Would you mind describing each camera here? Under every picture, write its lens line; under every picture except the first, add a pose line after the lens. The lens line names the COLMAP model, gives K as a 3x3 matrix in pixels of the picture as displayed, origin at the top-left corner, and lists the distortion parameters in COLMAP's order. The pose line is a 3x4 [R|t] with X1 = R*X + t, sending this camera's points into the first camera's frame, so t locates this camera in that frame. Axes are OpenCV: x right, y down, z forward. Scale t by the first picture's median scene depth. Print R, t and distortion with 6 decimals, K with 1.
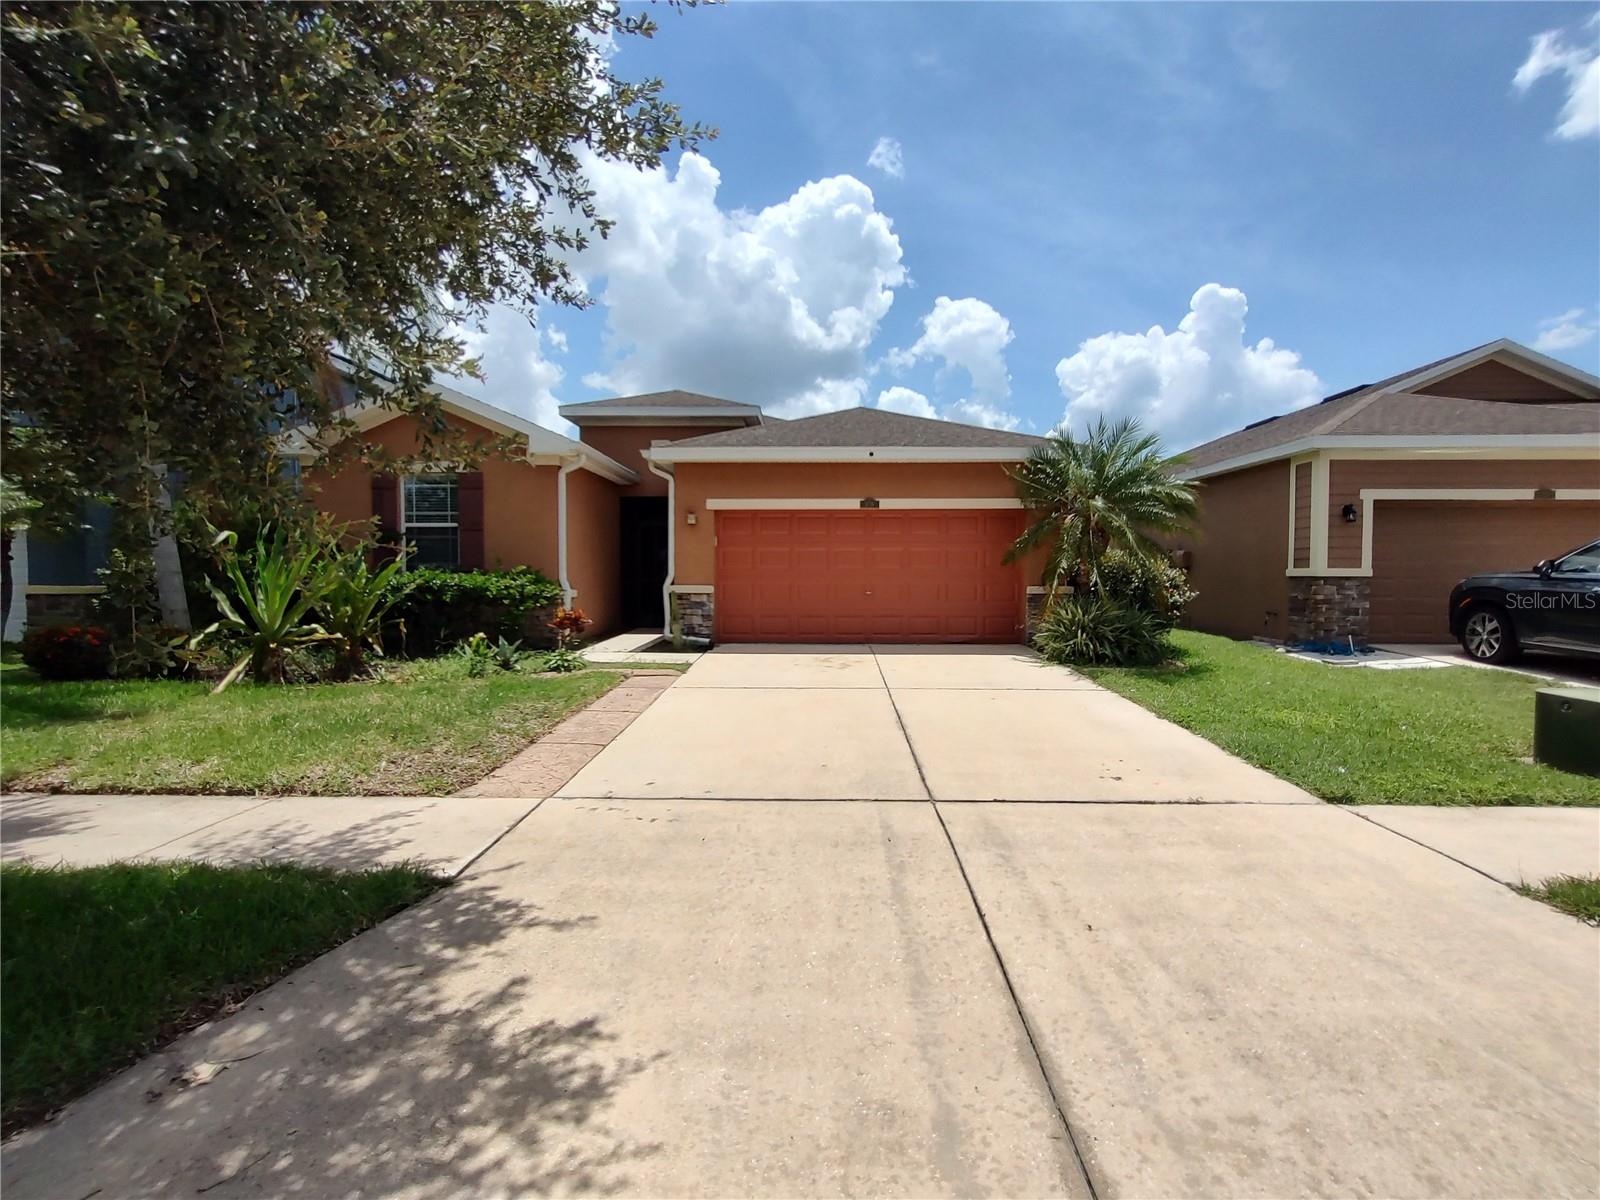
lens RADIAL K [[729.6, 0, 797.0], [0, 729.6, 600.2], [0, 0, 1]] dist [-0.003936, 0.000210]
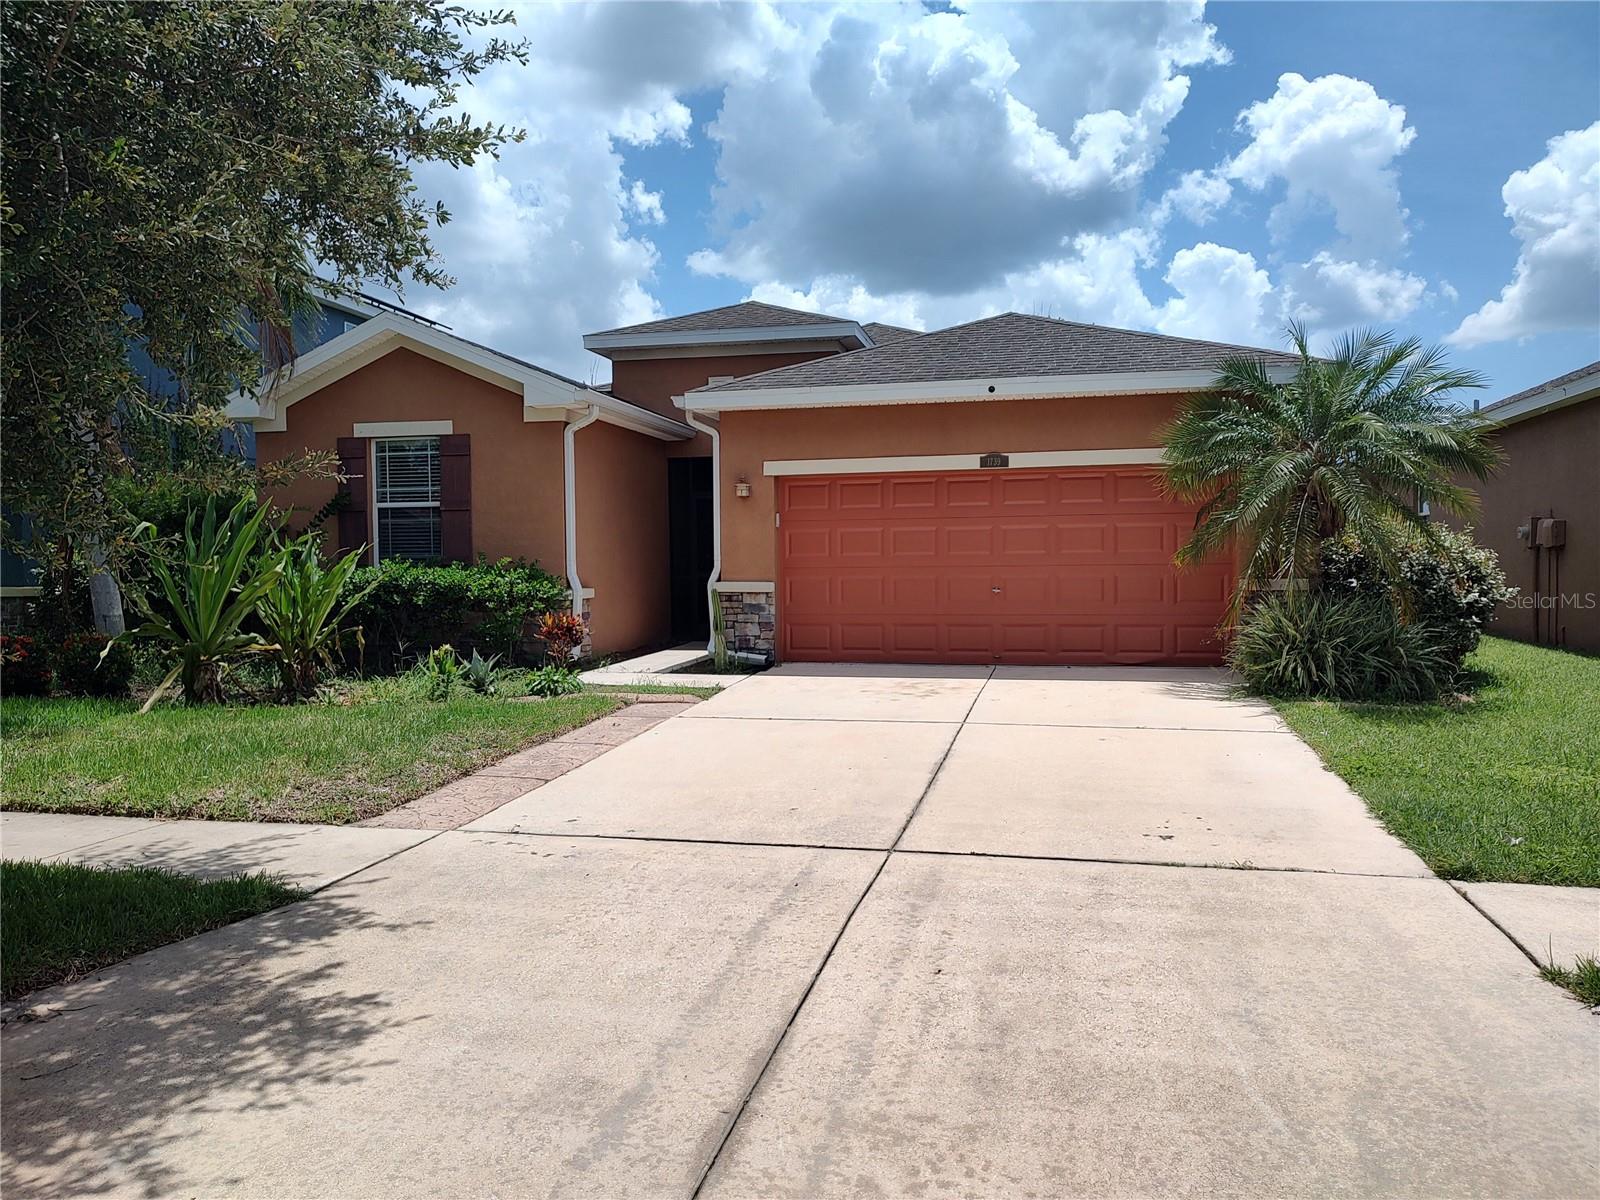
lens RADIAL K [[1148.4, 0, 795.6], [0, 1148.4, 598.2], [0, 0, 1]] dist [0.020222, -0.023063]
pose [[0.980747, -0.003941, -0.195241, 0.178915], [0.003400, 0.999989, -0.003106, 0.000110], [0.195251, 0.002383, 0.980750, -0.142975]]
